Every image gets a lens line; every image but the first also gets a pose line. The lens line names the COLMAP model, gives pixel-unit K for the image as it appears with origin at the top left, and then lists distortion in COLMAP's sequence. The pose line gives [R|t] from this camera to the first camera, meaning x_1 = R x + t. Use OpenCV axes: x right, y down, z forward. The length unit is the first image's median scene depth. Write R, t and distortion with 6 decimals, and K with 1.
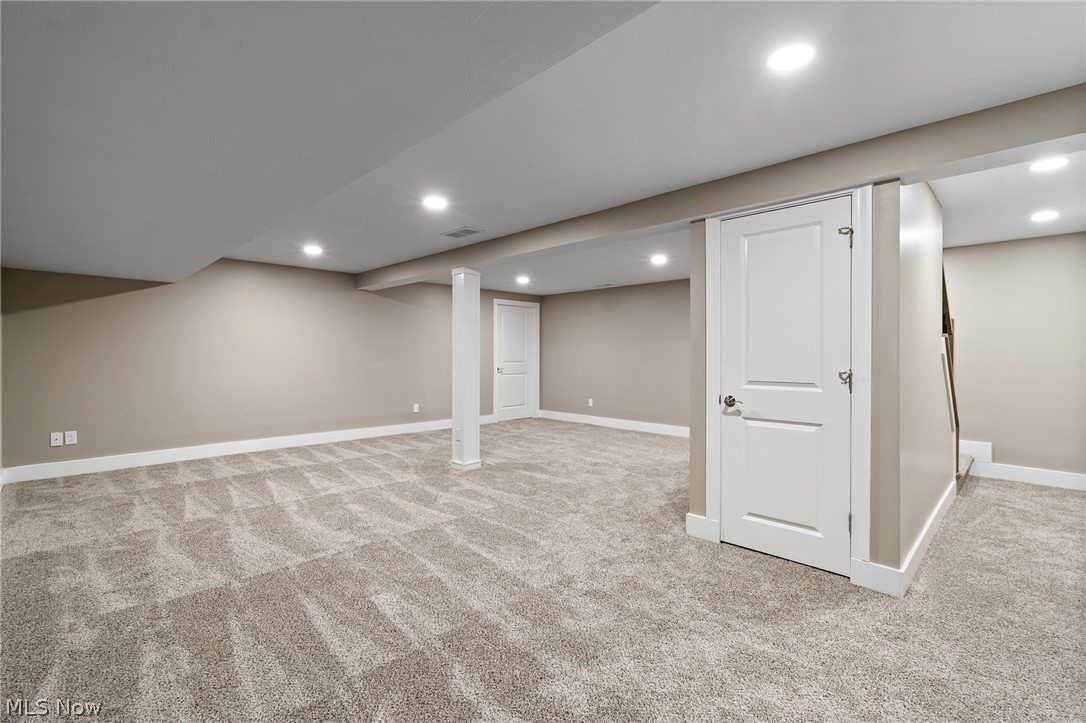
lens RADIAL K [[488.1, 0, 544.4], [0, 488.1, 358.6], [0, 0, 1]] dist [0.000656, 0.000022]
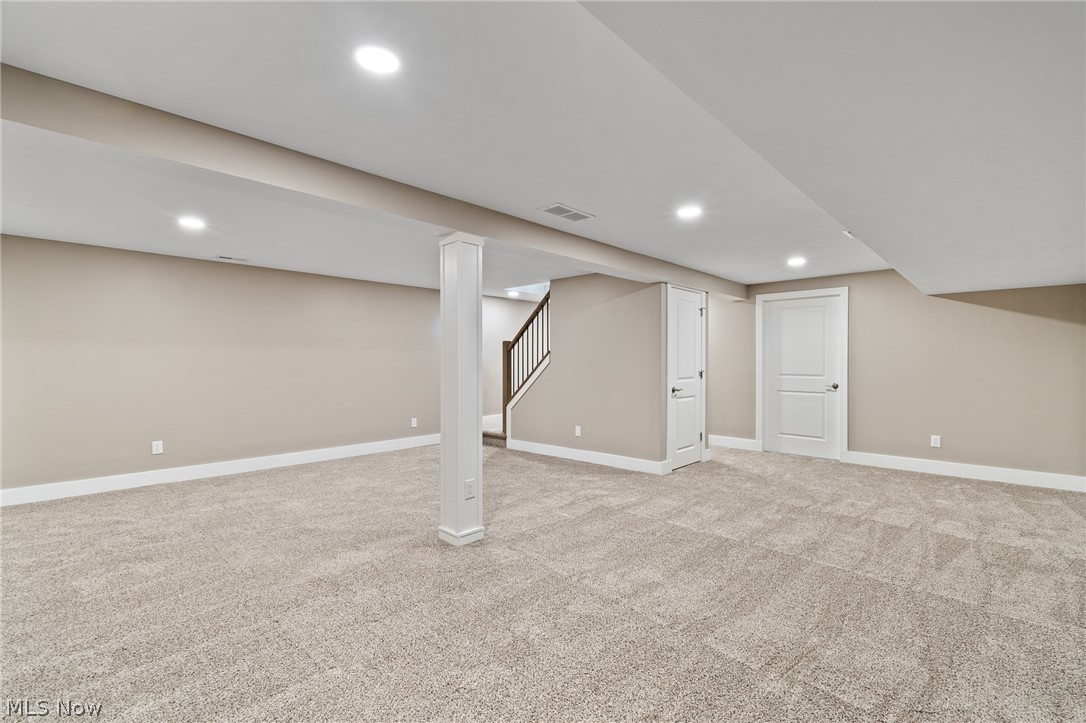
lens RADIAL K [[488.1, 0, 544.3], [0, 488.1, 360.5], [0, 0, 1]] dist [0.000656, 0.000022]
pose [[-0.033581, -0.001224, 0.999435, -1.358282], [0.005392, 0.999984, 0.001406, -0.024602], [-0.999421, 0.005436, -0.033574, 1.497864]]
